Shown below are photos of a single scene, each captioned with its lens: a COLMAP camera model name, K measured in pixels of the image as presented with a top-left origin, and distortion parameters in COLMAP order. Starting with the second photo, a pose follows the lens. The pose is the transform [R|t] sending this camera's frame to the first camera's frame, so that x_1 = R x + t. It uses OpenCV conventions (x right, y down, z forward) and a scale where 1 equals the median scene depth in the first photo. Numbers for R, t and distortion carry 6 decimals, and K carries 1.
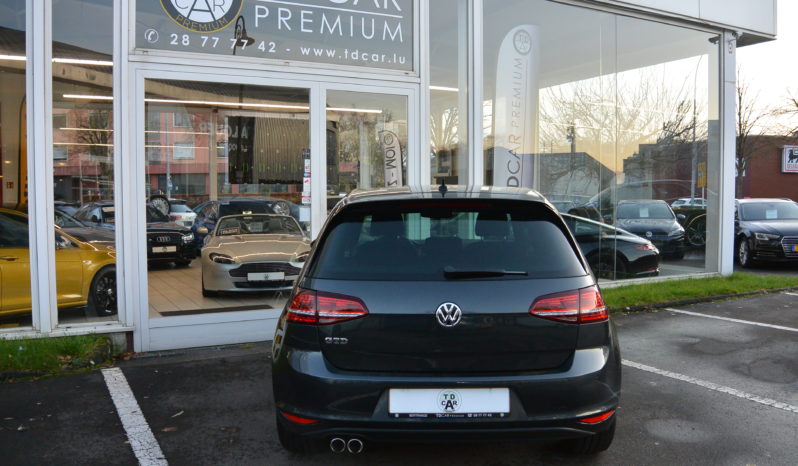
lens RADIAL K [[691.6, 0, 404.5], [0, 691.6, 233.2], [0, 0, 1]] dist [-0.157811, 0.089941]
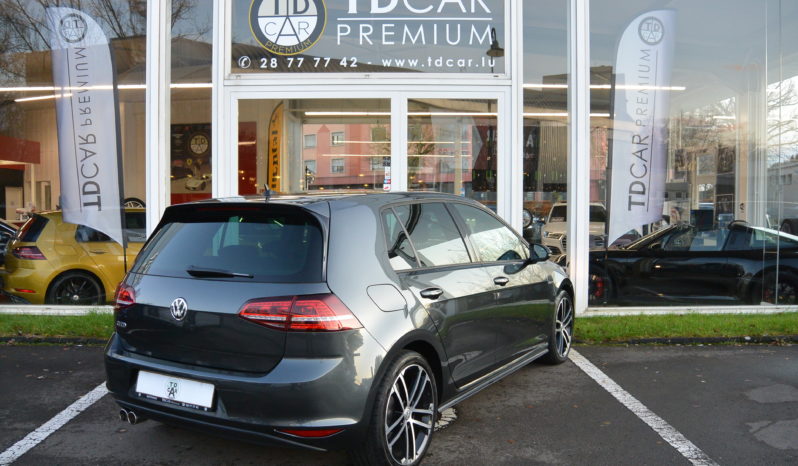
lens RADIAL K [[691.6, 0, 404.5], [0, 691.6, 233.2], [0, 0, 1]] dist [-0.157811, 0.089941]
pose [[0.882824, 0.021819, -0.469197, 0.386987], [-0.027287, 0.999616, -0.004857, -0.002718], [0.468911, 0.017091, 0.883080, 0.096621]]
